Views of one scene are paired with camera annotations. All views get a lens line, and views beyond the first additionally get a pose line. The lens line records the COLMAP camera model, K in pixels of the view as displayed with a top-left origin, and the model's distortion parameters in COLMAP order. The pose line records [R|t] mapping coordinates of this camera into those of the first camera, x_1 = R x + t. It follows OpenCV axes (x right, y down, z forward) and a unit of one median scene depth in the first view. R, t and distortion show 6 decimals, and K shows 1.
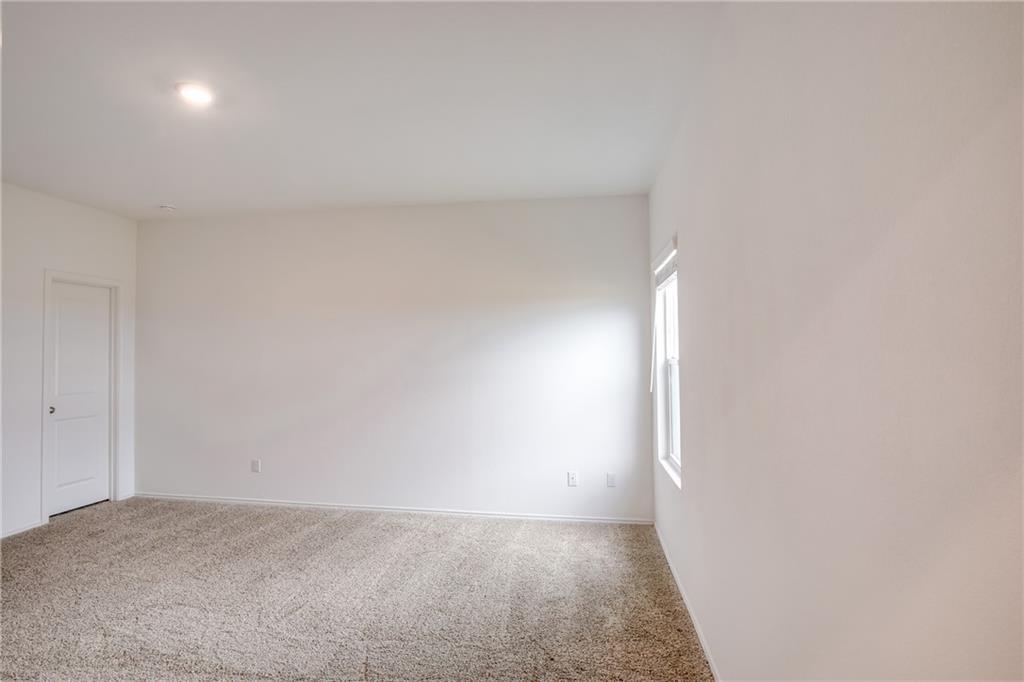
lens RADIAL K [[486.6, 0, 513.0], [0, 486.6, 347.0], [0, 0, 1]] dist [-0.030245, 0.001409]
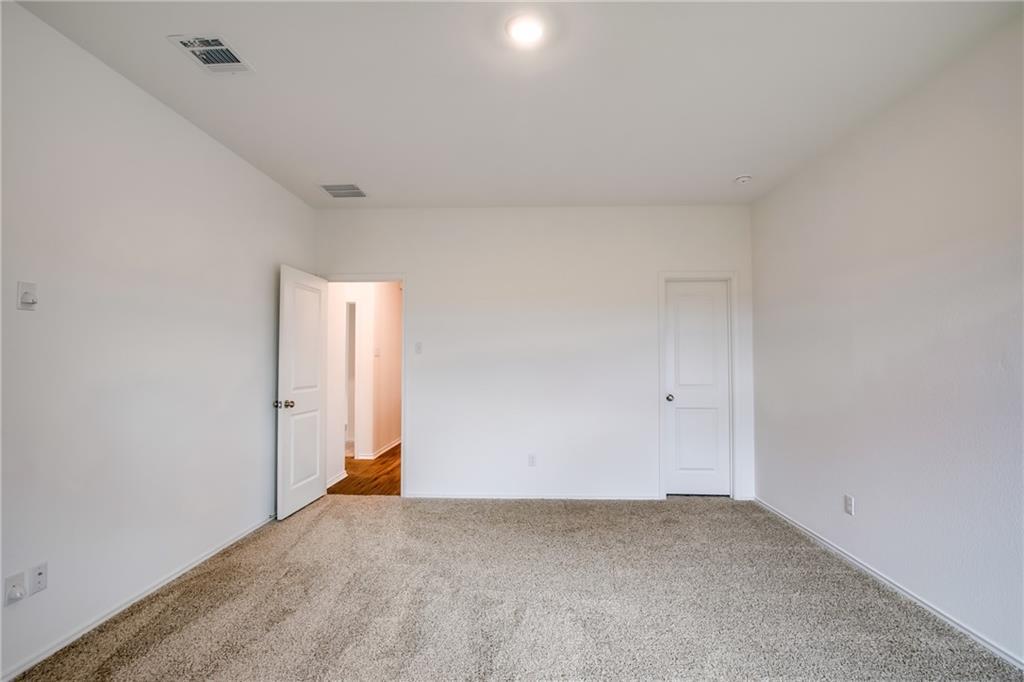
lens RADIAL K [[486.6, 0, 513.0], [0, 486.6, 347.0], [0, 0, 1]] dist [-0.030245, 0.001409]
pose [[0.095038, -0.023575, -0.995194, 0.105591], [0.019567, 0.999571, -0.021810, 0.027044], [0.995281, -0.017401, 0.095459, 0.461383]]
